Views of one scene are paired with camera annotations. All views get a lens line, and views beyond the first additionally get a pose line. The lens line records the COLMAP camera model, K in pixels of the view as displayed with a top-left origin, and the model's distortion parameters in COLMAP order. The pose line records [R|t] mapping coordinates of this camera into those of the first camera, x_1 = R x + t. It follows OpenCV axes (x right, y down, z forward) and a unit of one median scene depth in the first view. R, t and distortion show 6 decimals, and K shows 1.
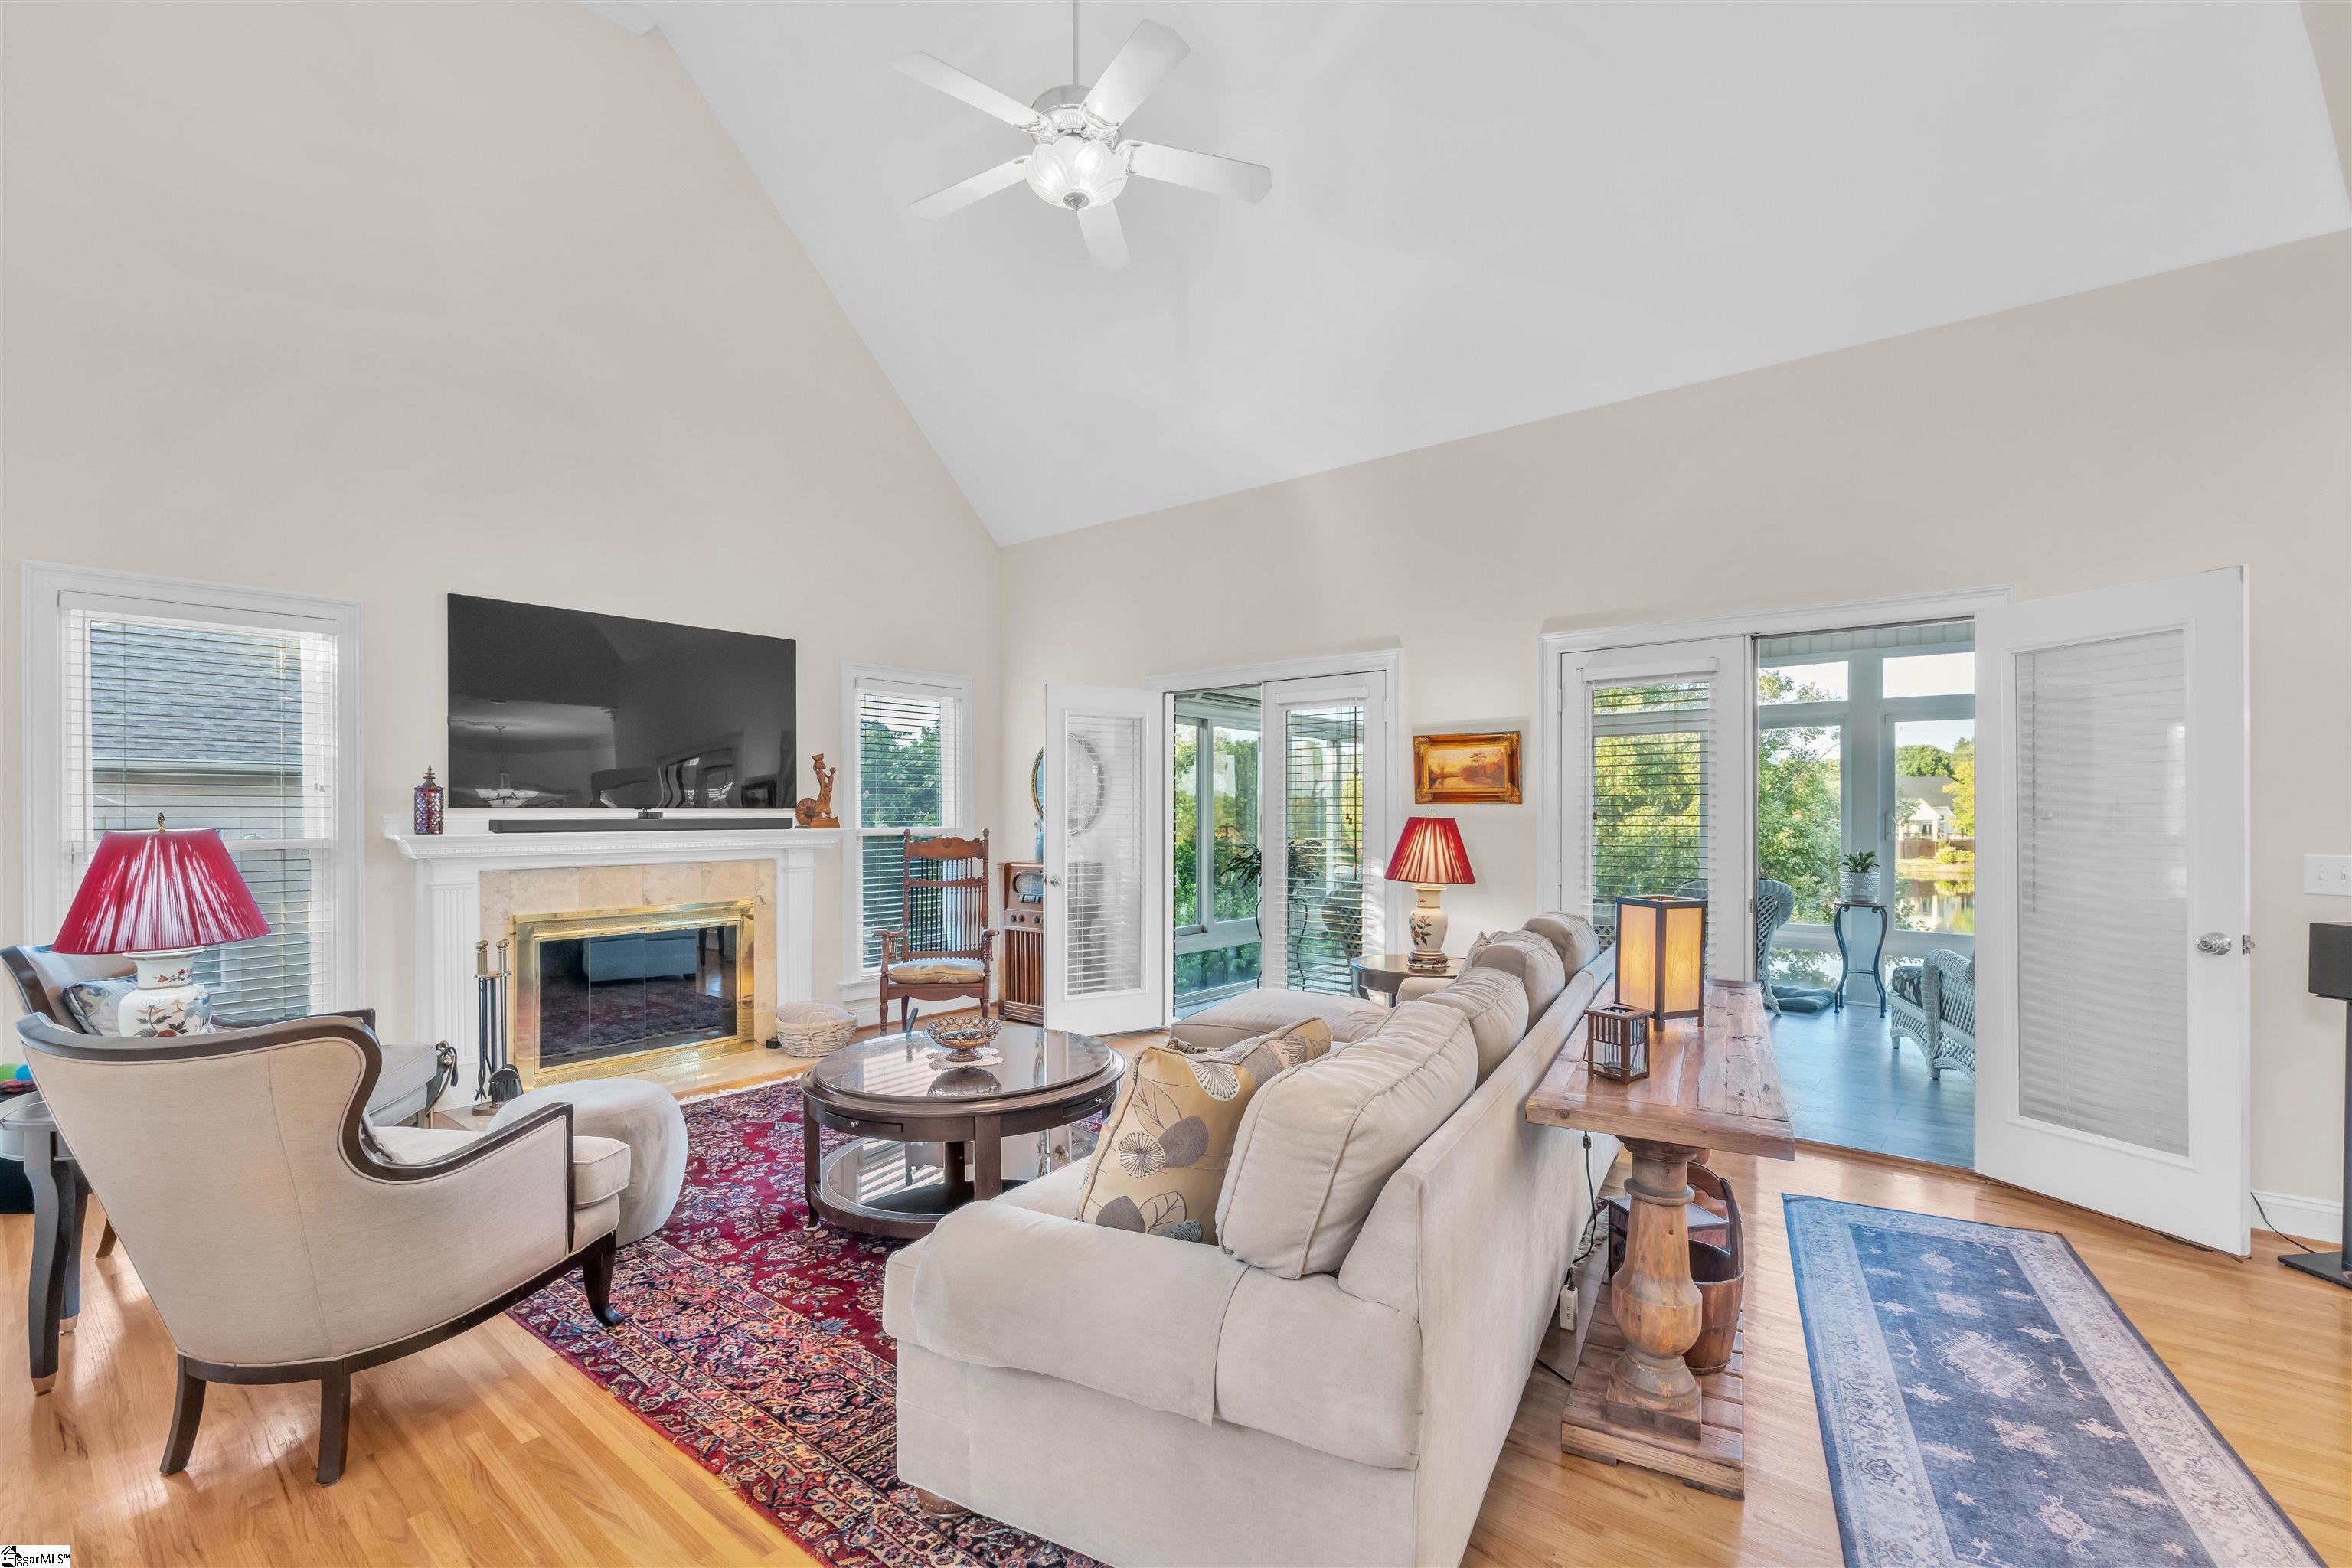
lens RADIAL K [[1030.1, 0, 1181.0], [0, 1030.1, 802.9], [0, 0, 1]] dist [-0.007169, 0.000640]
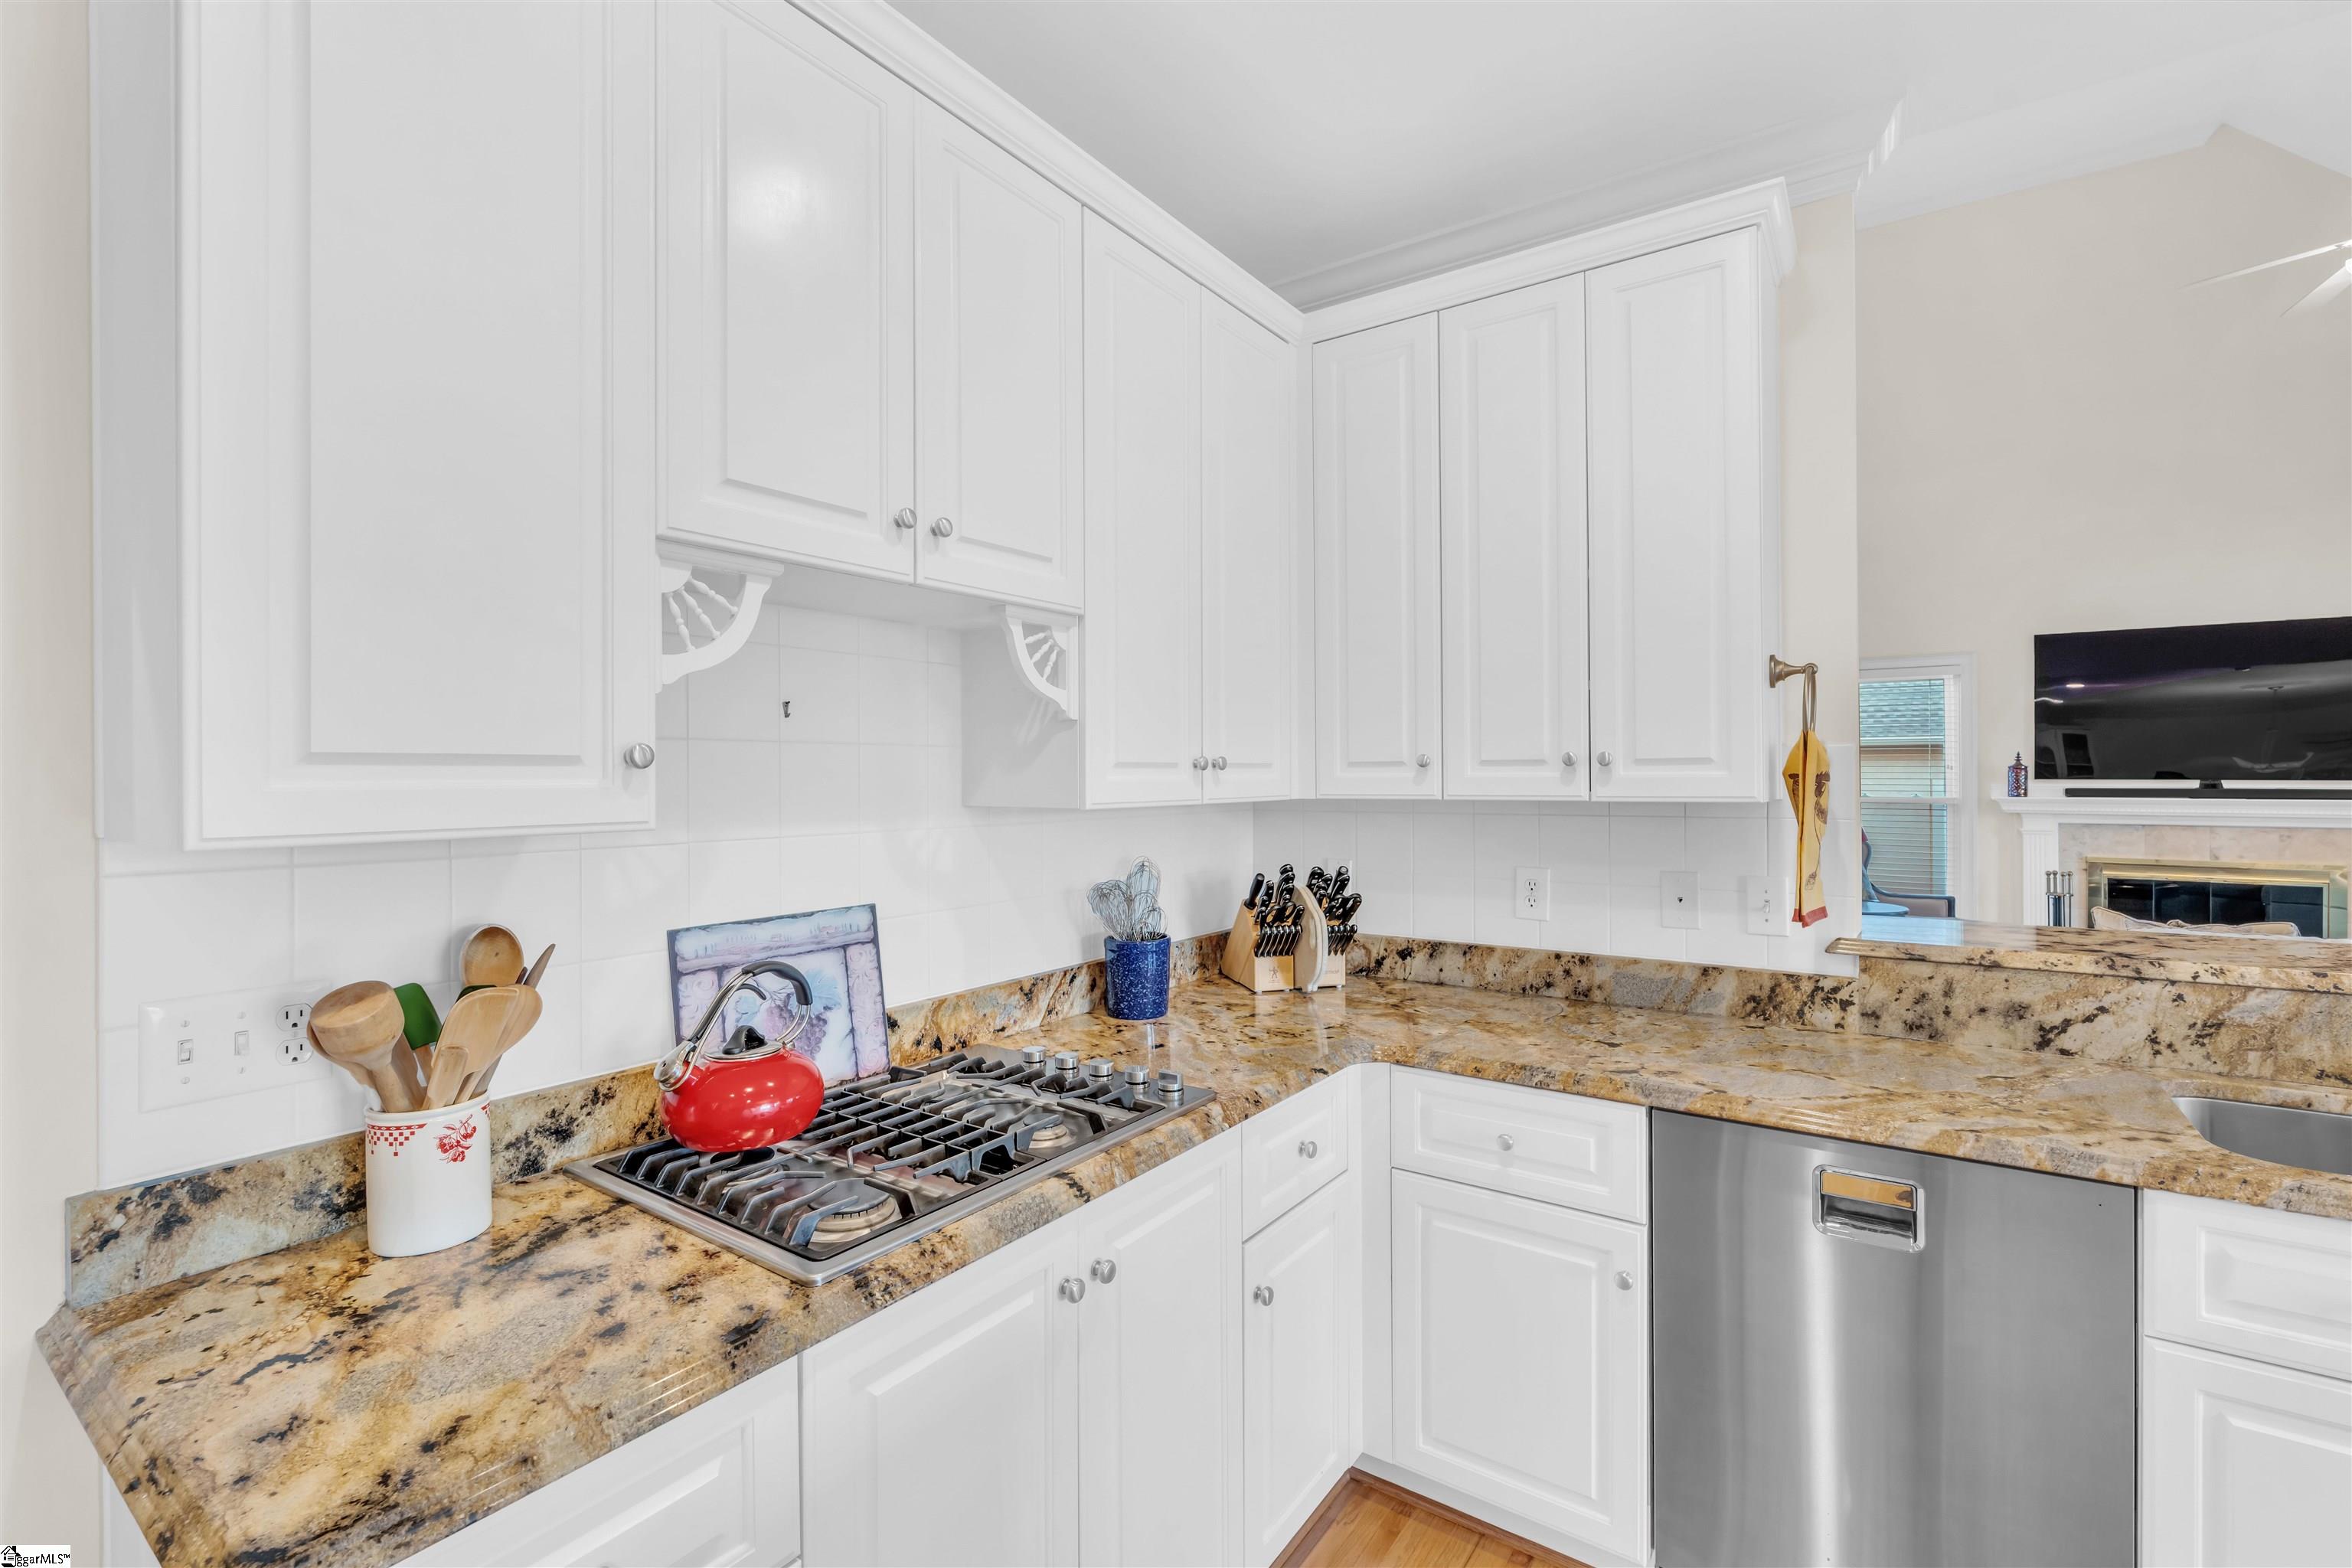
lens RADIAL K [[1030.1, 0, 1169.5], [0, 1030.1, 777.8], [0, 0, 1]] dist [-0.007169, 0.000640]
pose [[0.072100, 0.006300, -0.997377, 0.620497], [0.009093, 0.999934, 0.006973, -0.017705], [0.997356, -0.009572, 0.072038, -0.327783]]
